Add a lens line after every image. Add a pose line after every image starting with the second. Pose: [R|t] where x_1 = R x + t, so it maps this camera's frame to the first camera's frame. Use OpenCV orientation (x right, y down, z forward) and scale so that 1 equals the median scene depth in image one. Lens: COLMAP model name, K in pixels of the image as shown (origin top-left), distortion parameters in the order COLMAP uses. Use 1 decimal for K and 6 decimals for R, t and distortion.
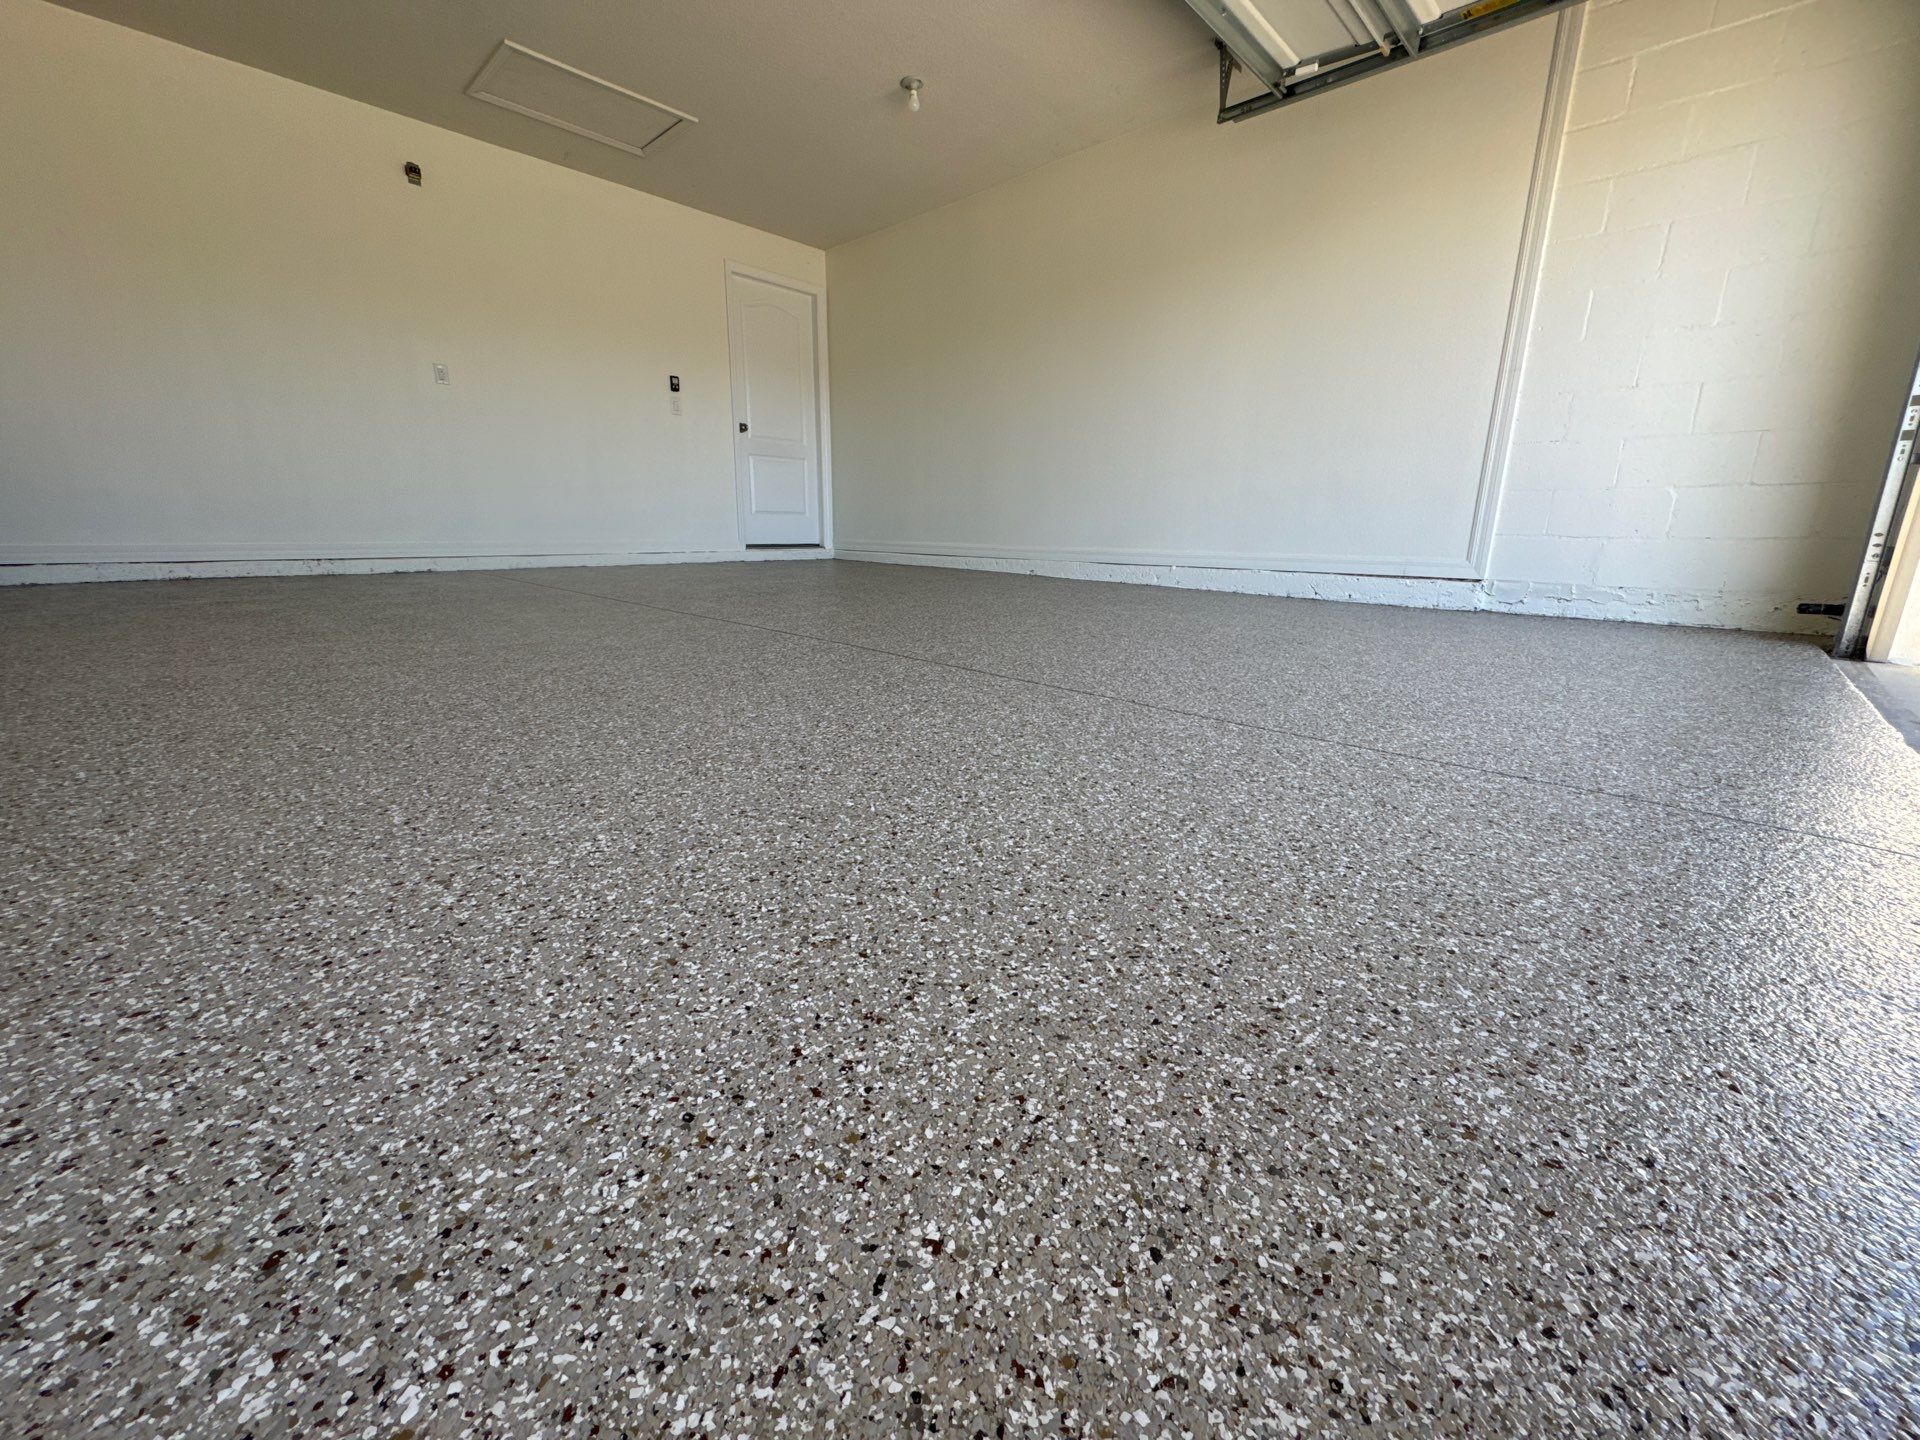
lens RADIAL K [[765.5, 0, 958.9], [0, 765.5, 718.6], [0, 0, 1]] dist [-0.001103, 0.000439]
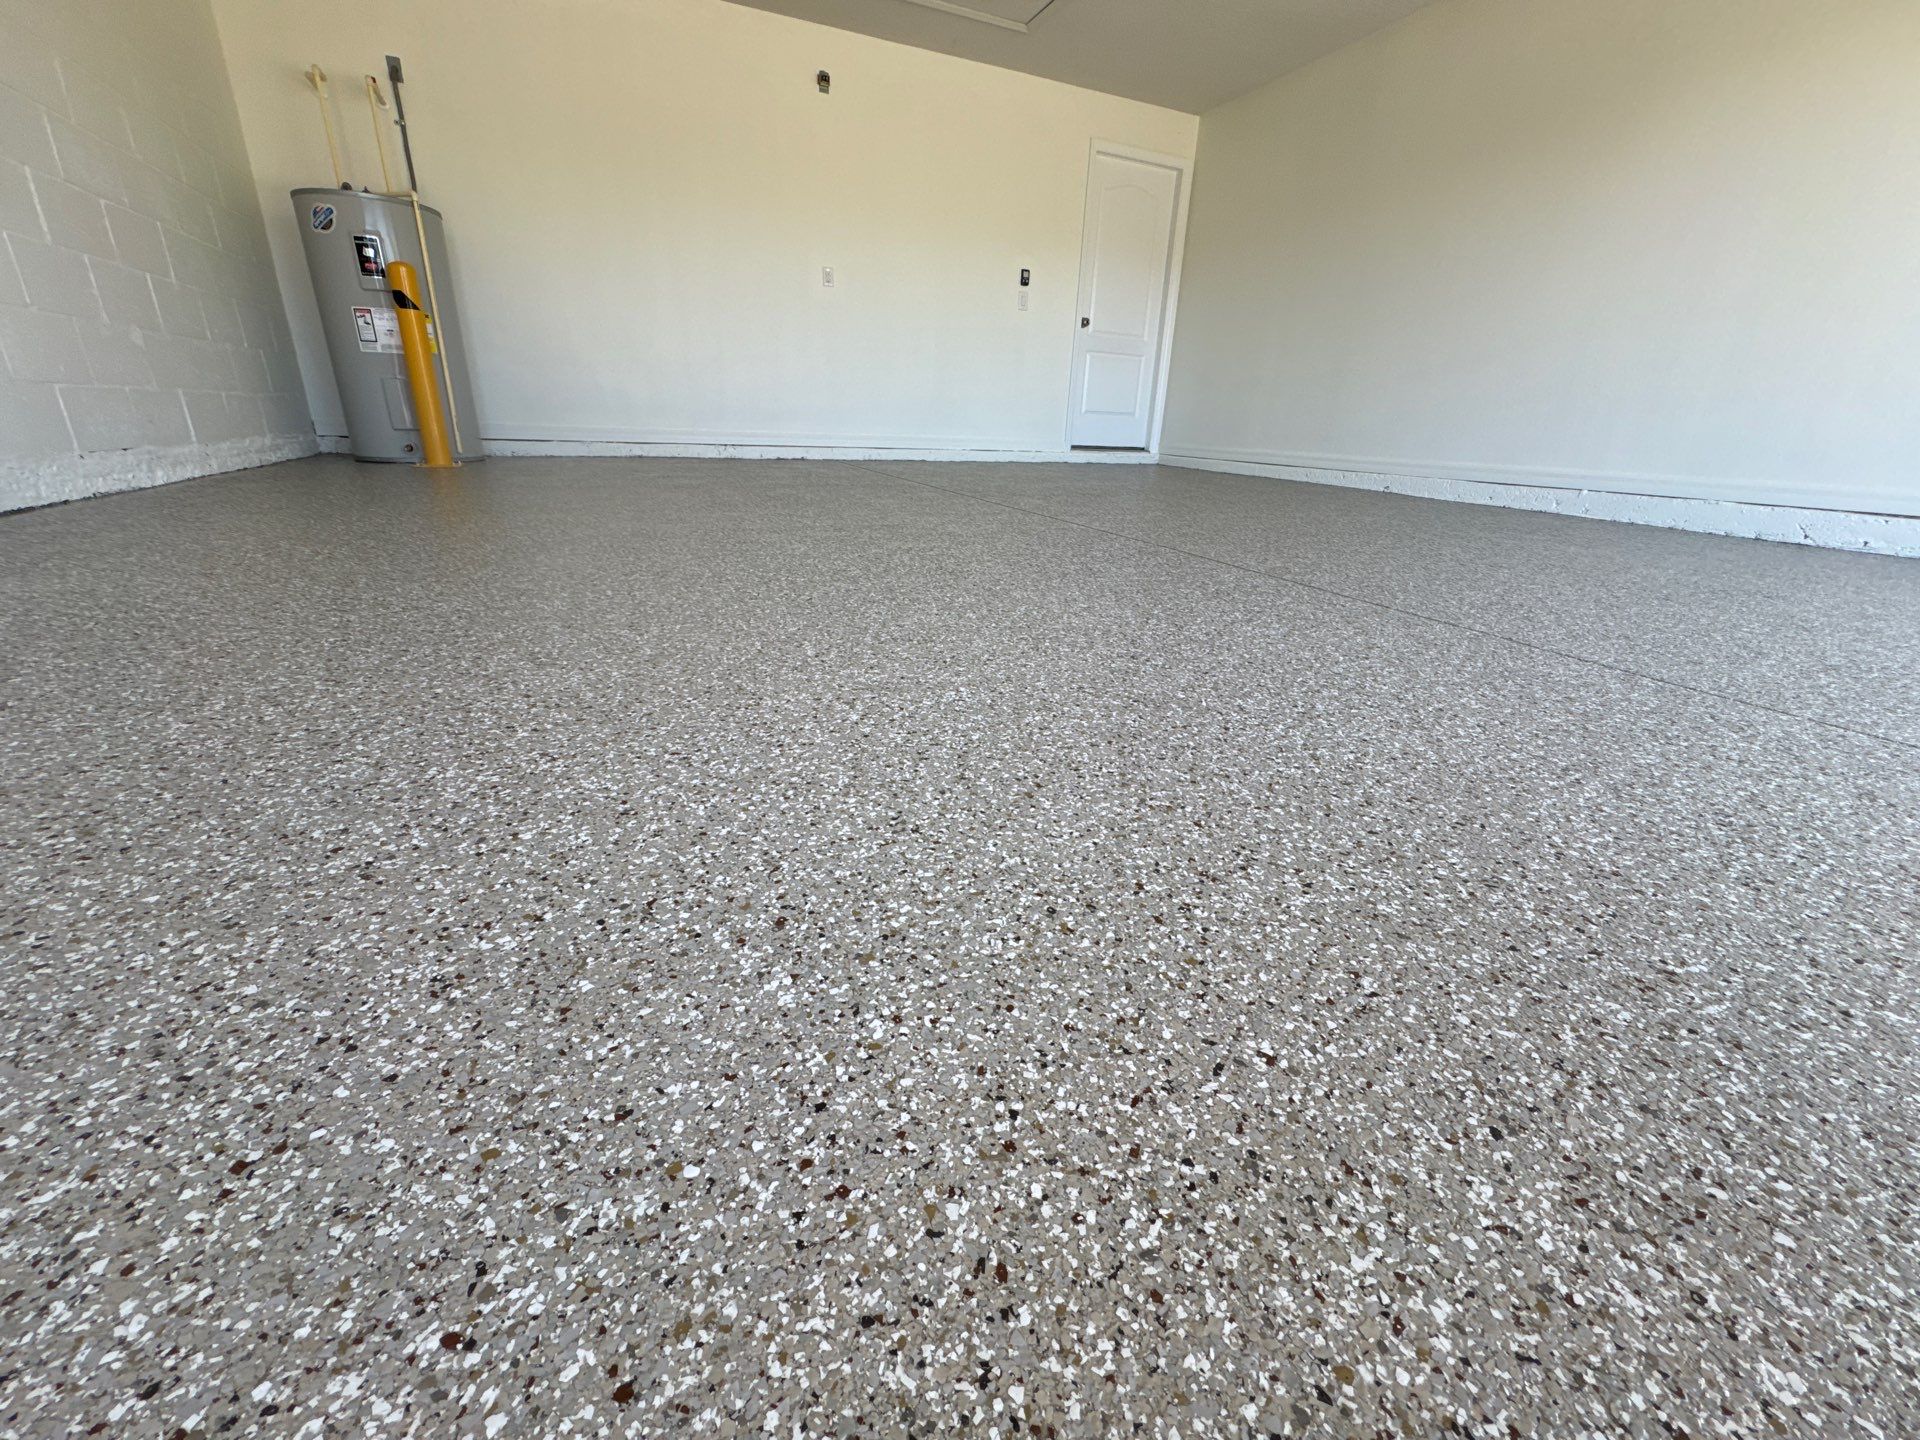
lens RADIAL K [[765.5, 0, 958.9], [0, 765.5, 718.6], [0, 0, 1]] dist [-0.001103, 0.000439]
pose [[0.923978, 0.158710, -0.347959, -0.089570], [-0.118086, 0.983764, 0.135144, 0.060551], [0.363759, -0.083781, 0.927718, -0.110533]]
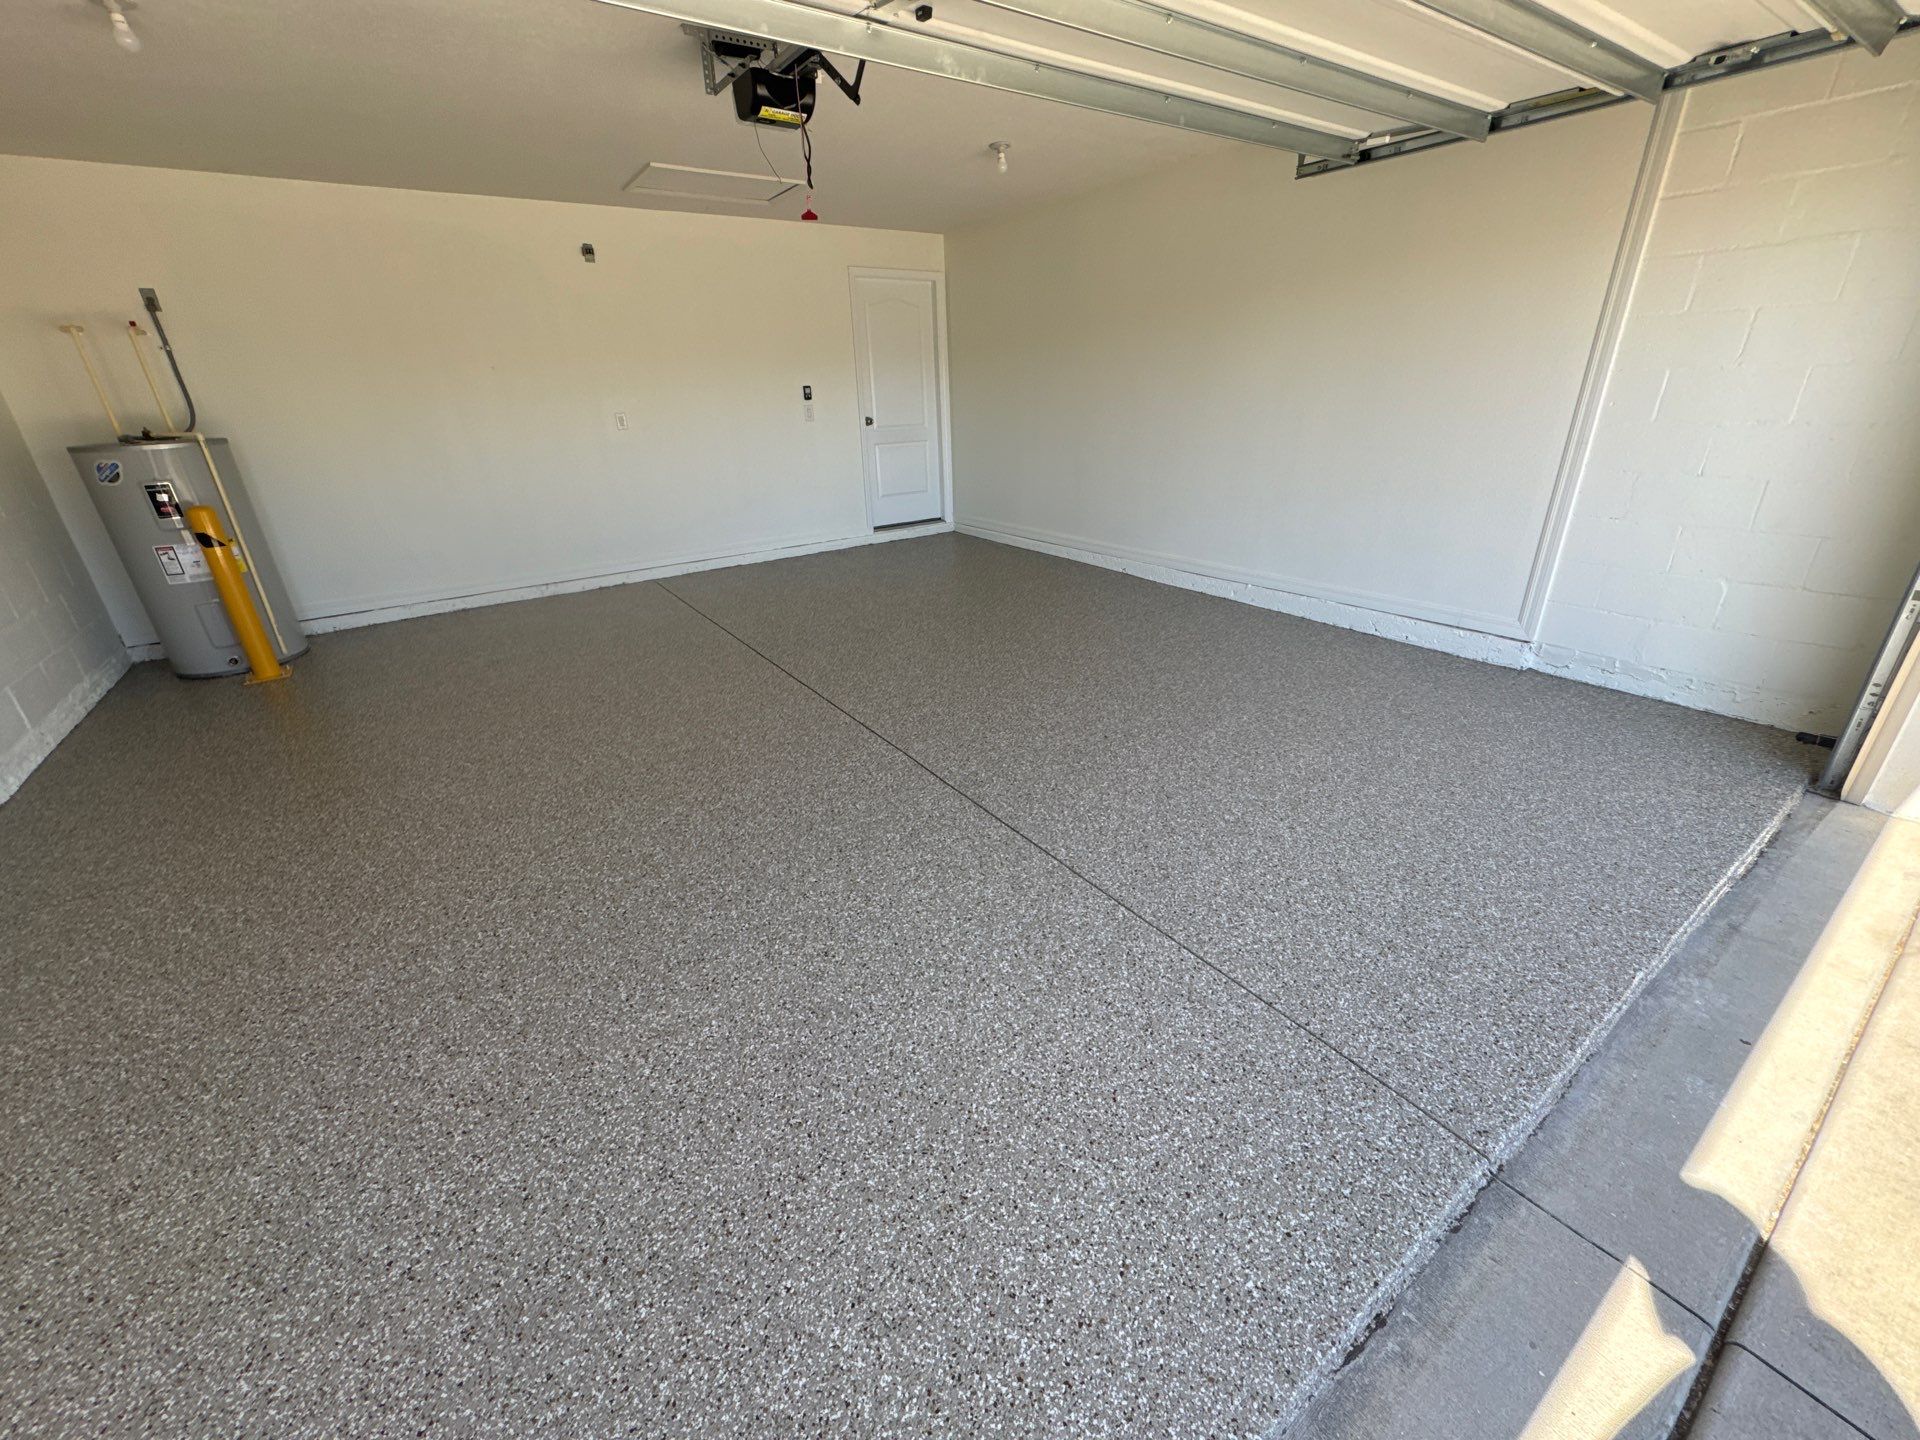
lens RADIAL K [[765.5, 0, 958.9], [0, 765.5, 718.6], [0, 0, 1]] dist [-0.001103, 0.000439]
pose [[0.979059, 0.039883, -0.199633, 0.768808], [-0.005787, 0.985678, 0.168538, -1.398905], [0.203495, -0.163854, 0.965268, -0.983205]]
